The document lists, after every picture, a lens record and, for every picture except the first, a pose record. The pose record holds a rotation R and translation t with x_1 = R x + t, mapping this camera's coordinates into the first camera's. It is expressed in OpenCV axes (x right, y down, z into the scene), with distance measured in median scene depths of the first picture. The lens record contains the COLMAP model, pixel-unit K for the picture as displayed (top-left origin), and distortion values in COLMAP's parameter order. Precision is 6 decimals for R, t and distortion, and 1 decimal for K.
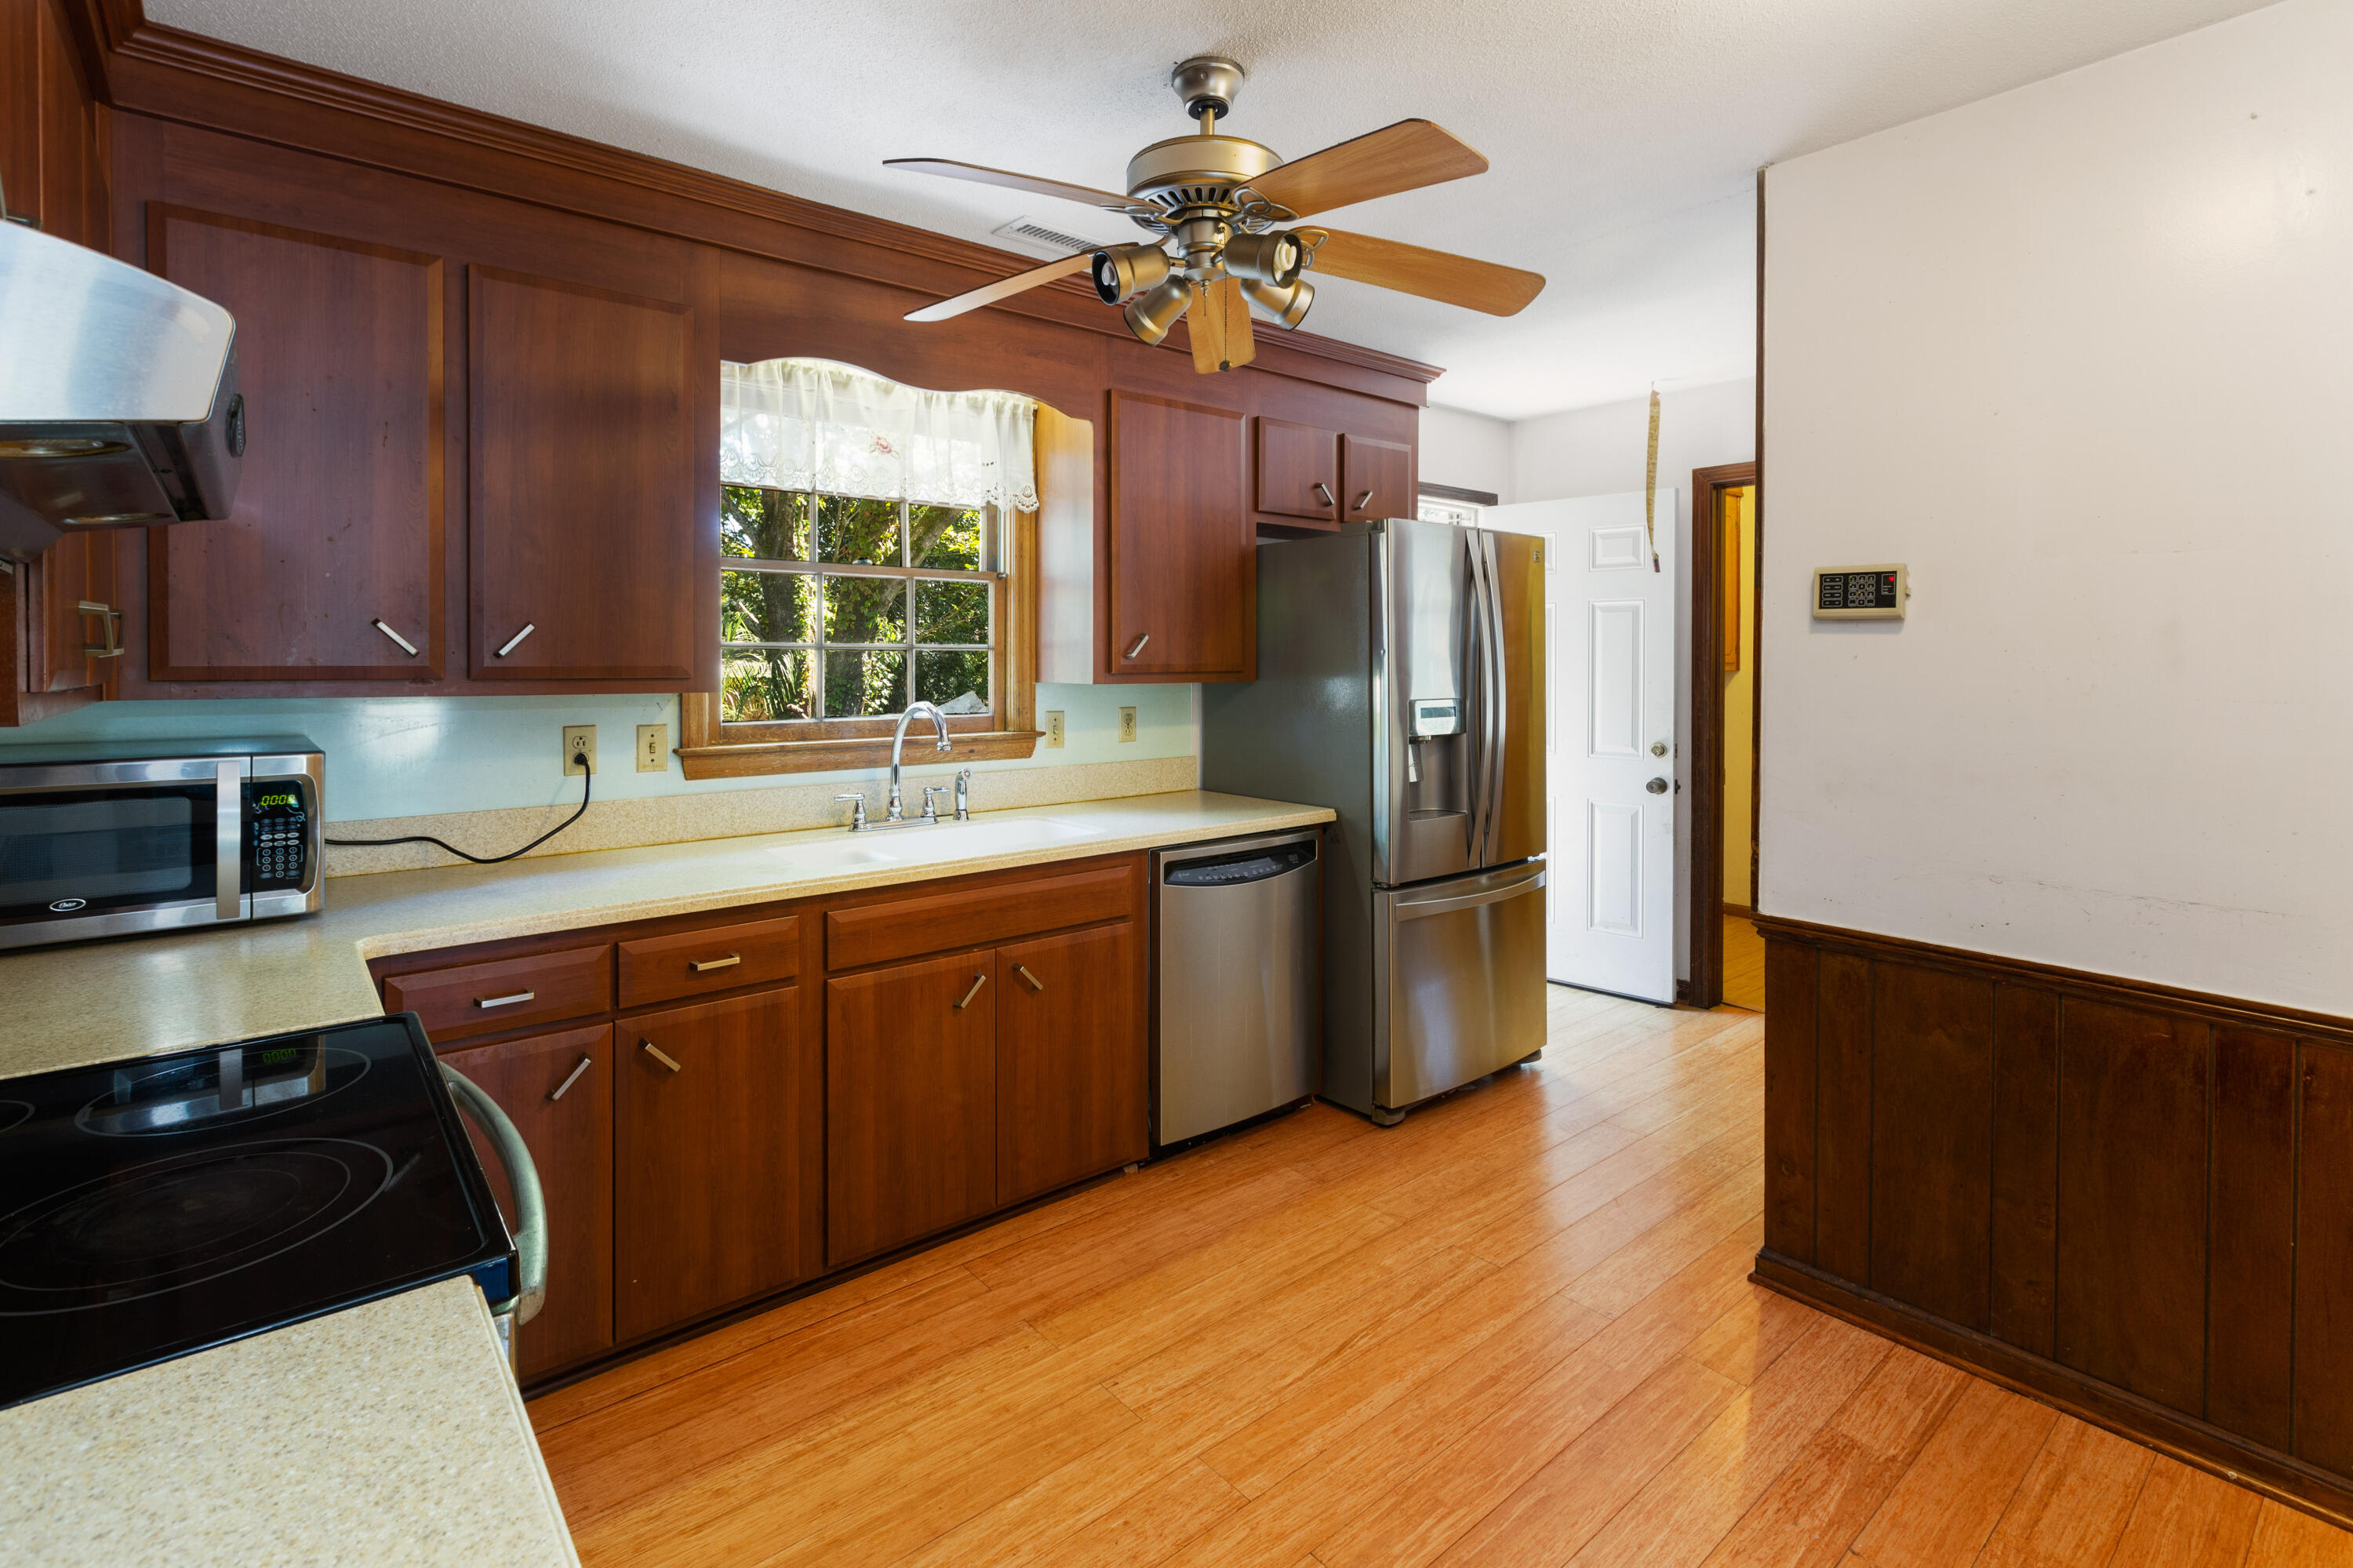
lens RADIAL K [[1092.5, 0, 1167.9], [0, 1092.5, 666.8], [0, 0, 1]] dist [0.033078, -0.000078]
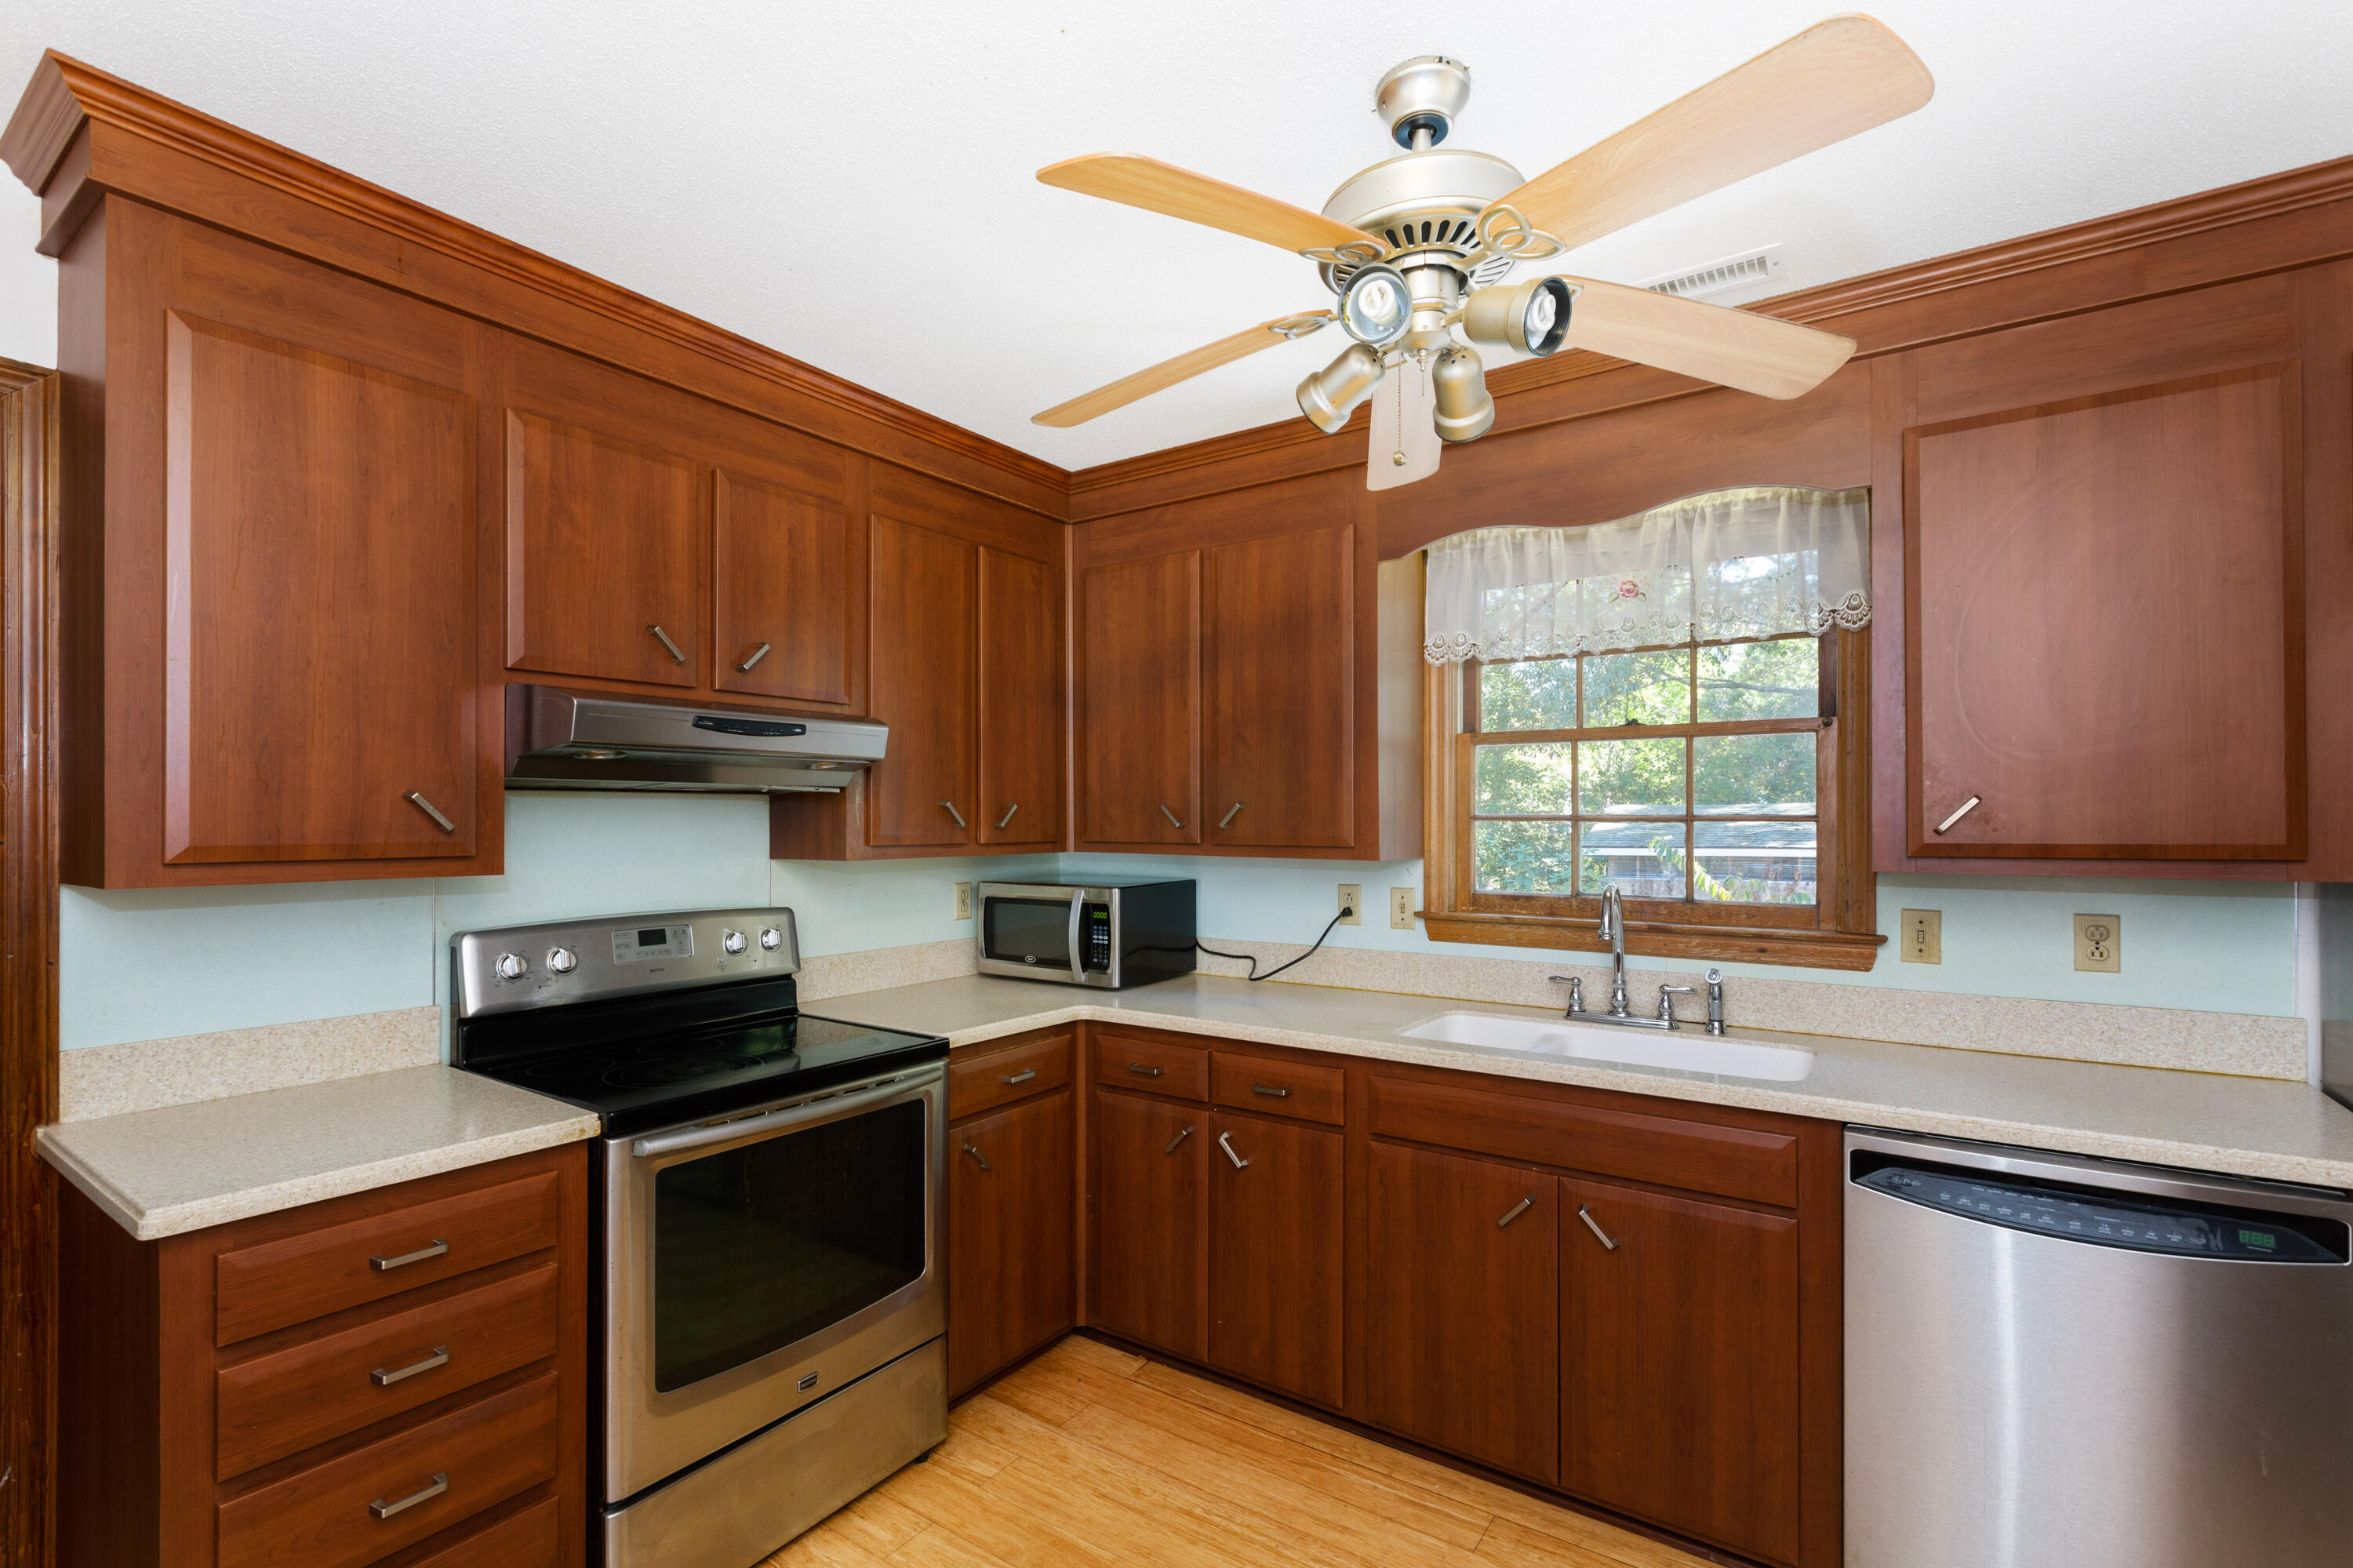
lens RADIAL K [[1083.1, 0, 1204.5], [0, 1083.1, 818.7], [0, 0, 1]] dist [0.003926, 0.000436]
pose [[0.292704, -0.006614, -0.956180, 0.546512], [-0.014675, 0.999827, -0.011408, -0.003206], [0.956090, 0.017371, 0.292557, 0.483822]]
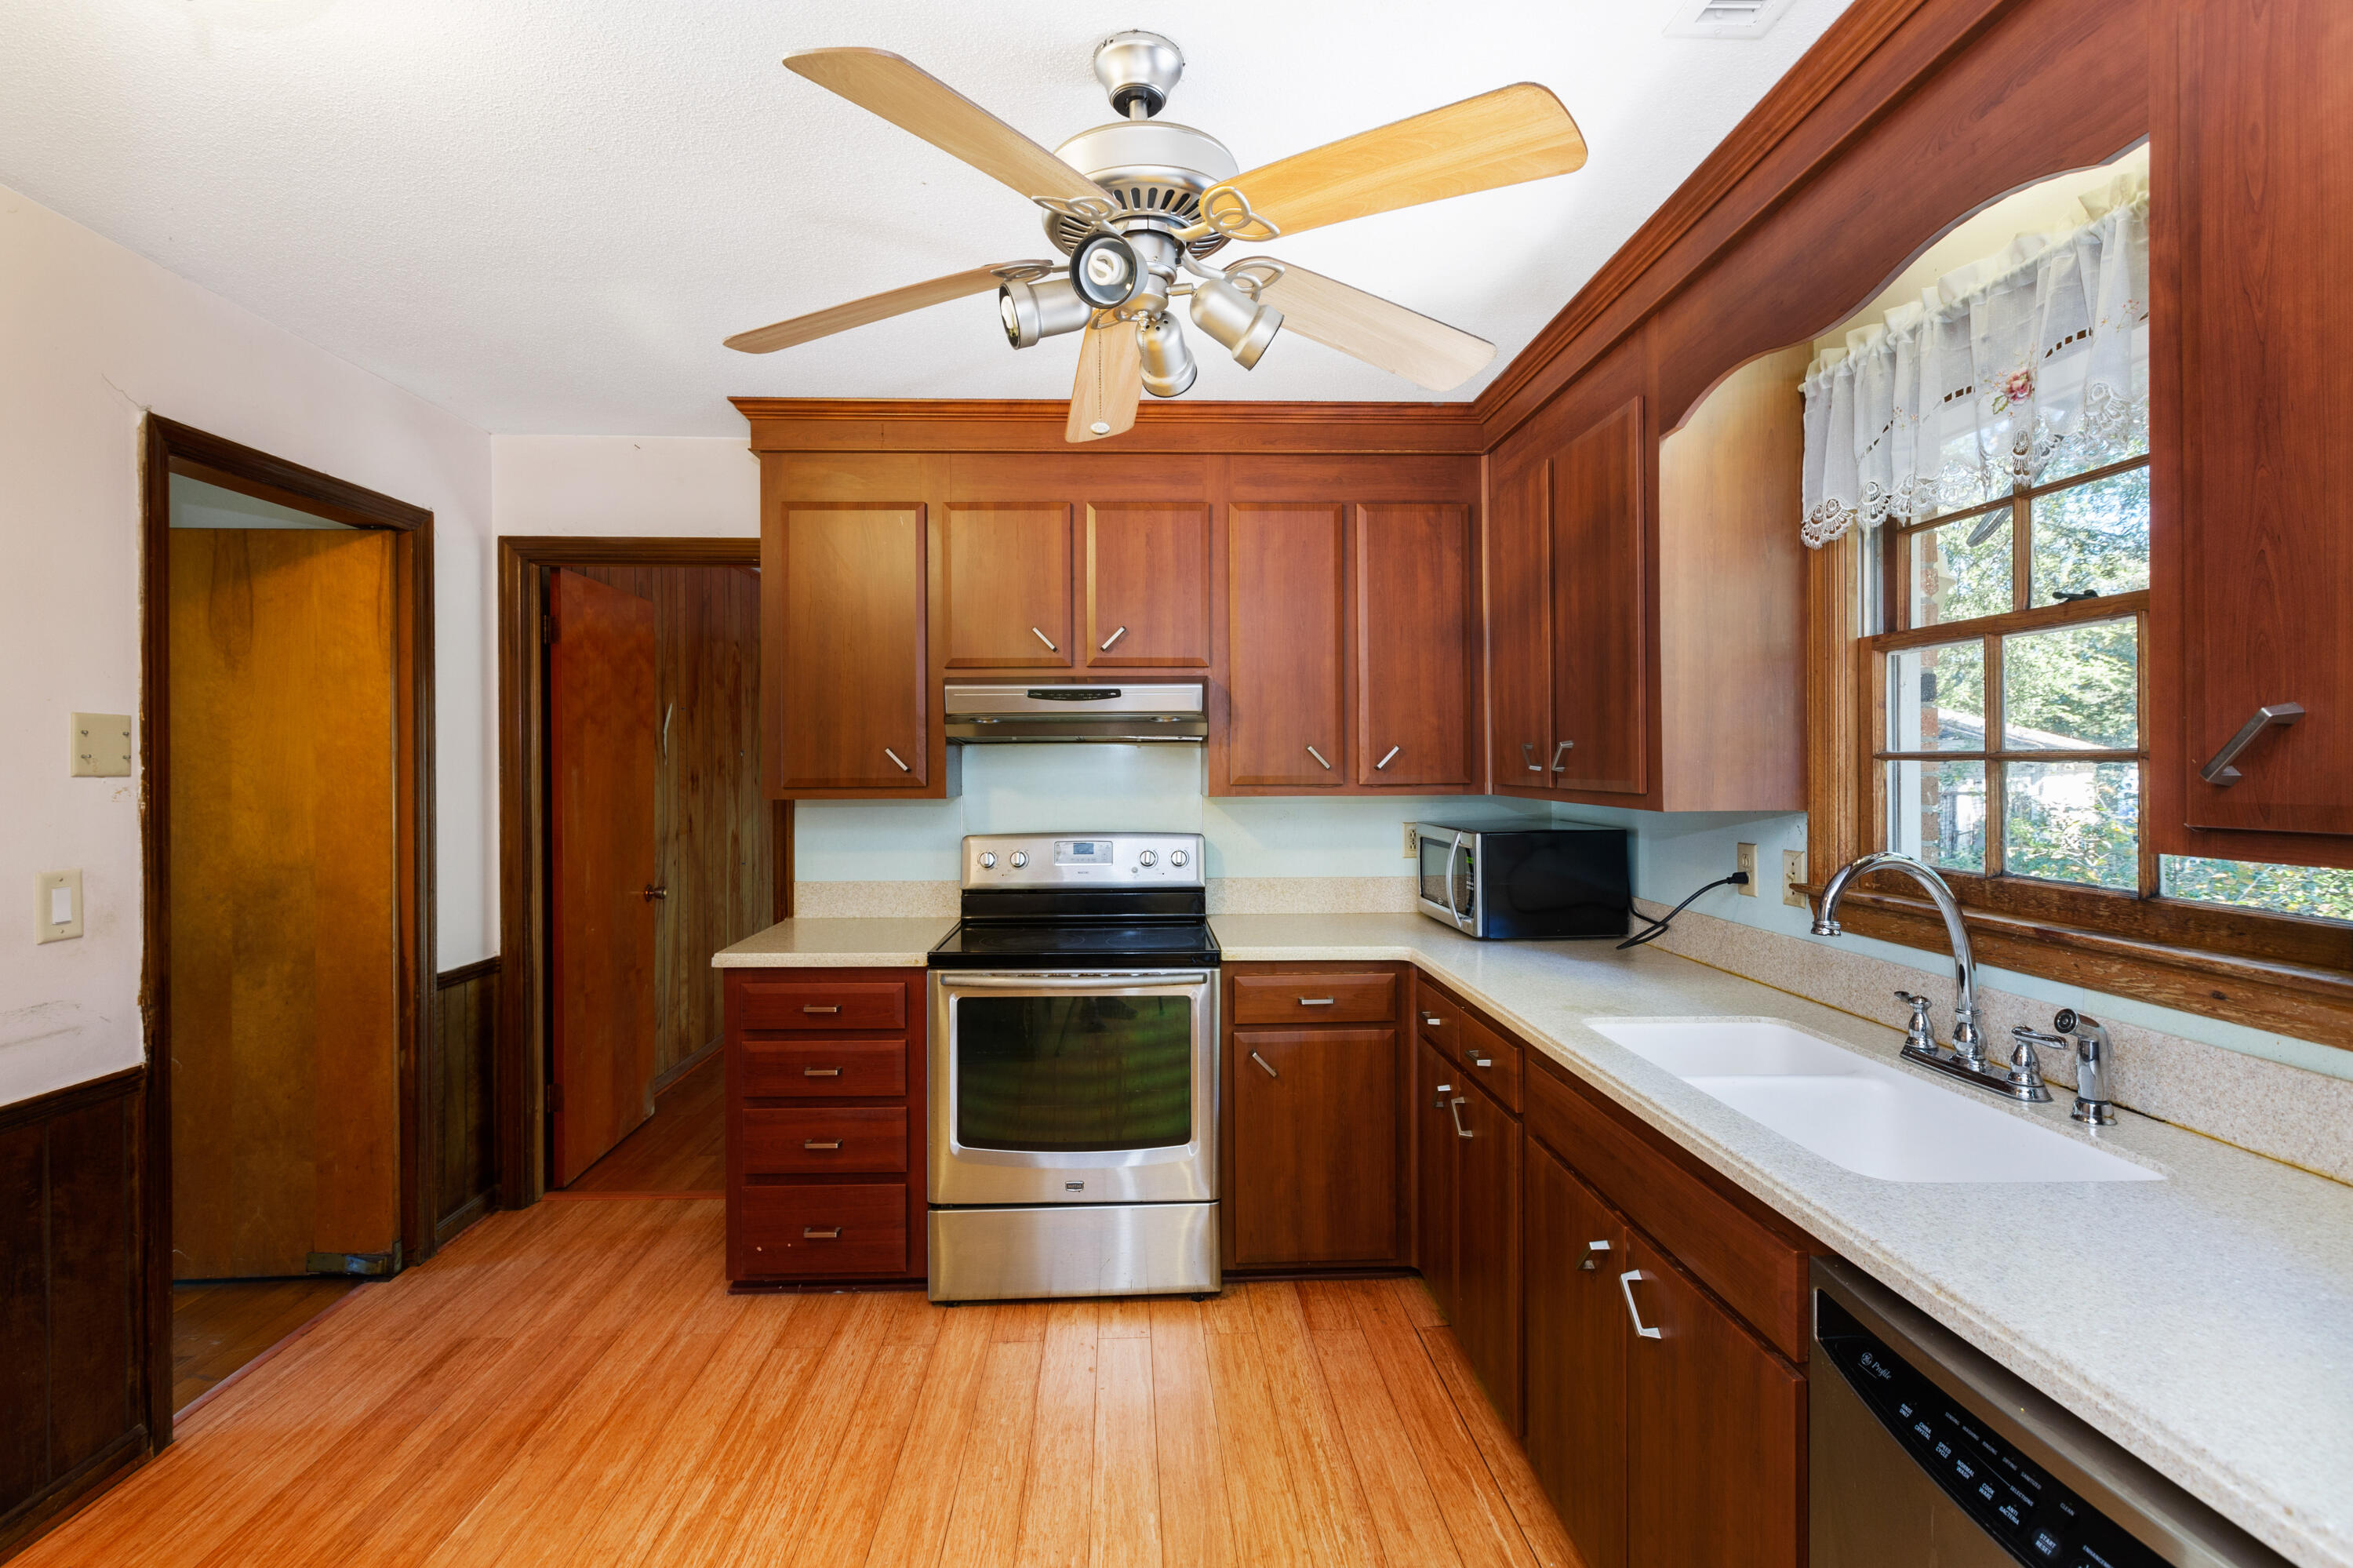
lens RADIAL K [[1119.9, 0, 1161.0], [0, 1119.9, 770.9], [0, 0, 1]] dist [-0.000793, 0.000003]
pose [[-0.607621, 0.001722, -0.794225, 0.514472], [-0.012460, 0.999854, 0.011701, -0.013088], [0.794129, 0.017006, -0.607511, 1.147424]]
